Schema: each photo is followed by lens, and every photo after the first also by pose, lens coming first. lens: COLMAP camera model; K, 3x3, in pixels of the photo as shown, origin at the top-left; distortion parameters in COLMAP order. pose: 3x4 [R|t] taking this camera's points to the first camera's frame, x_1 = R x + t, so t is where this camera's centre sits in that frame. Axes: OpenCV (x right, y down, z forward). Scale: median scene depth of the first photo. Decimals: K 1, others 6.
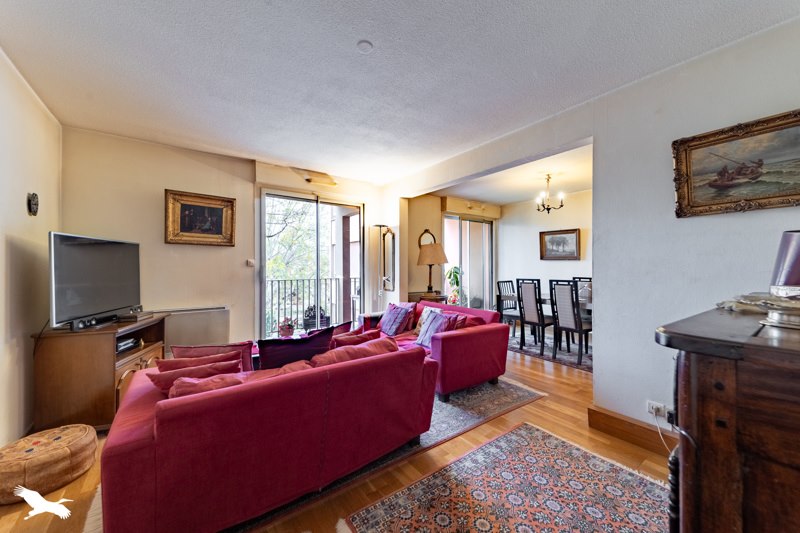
lens RADIAL K [[296.7, 0, 403.4], [0, 296.7, 265.7], [0, 0, 1]] dist [0.035121, 0.000007]
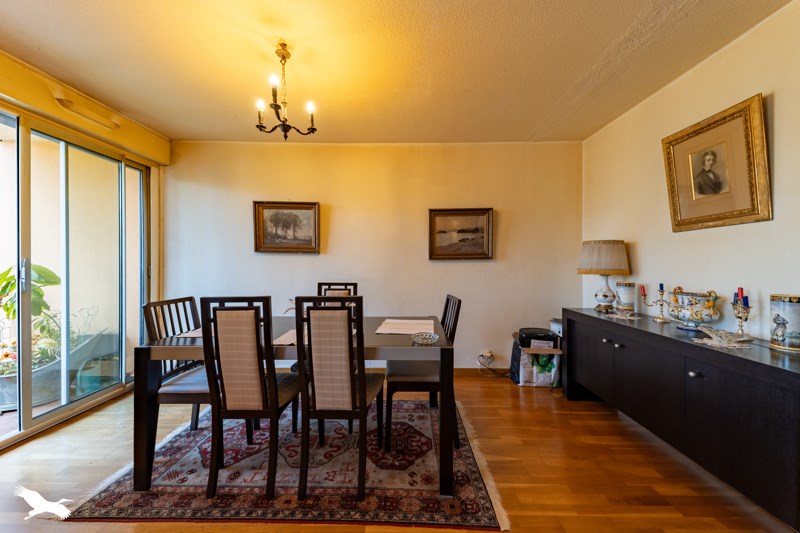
lens RADIAL K [[296.7, 0, 403.4], [0, 296.7, 265.7], [0, 0, 1]] dist [0.035121, 0.000007]
pose [[0.602191, -0.003559, 0.798344, 0.193661], [-0.005228, 0.999951, 0.008402, 0.001582], [-0.798335, -0.009233, 0.602143, 0.482276]]
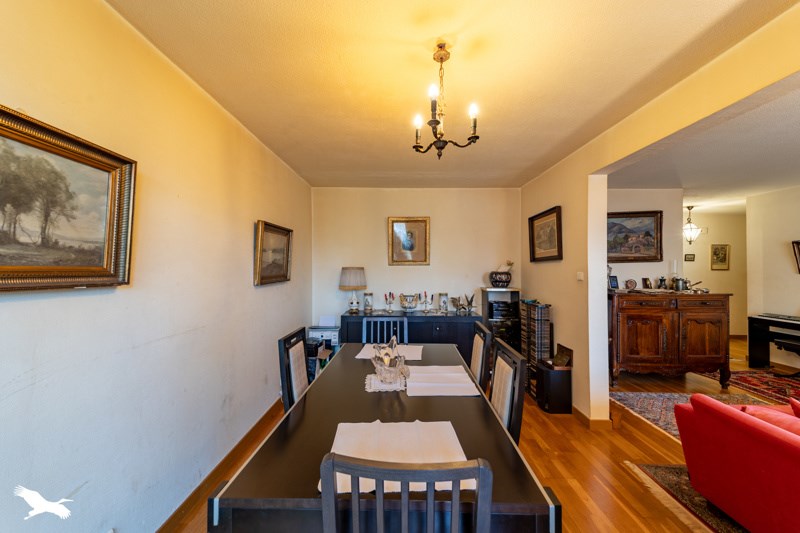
lens RADIAL K [[296.7, 0, 403.4], [0, 296.7, 265.7], [0, 0, 1]] dist [0.035121, 0.000007]
pose [[-0.794198, 0.006055, 0.607628, 0.243051], [-0.002737, 0.999905, -0.013542, -0.032762], [-0.607652, -0.012418, -0.794106, 1.066881]]
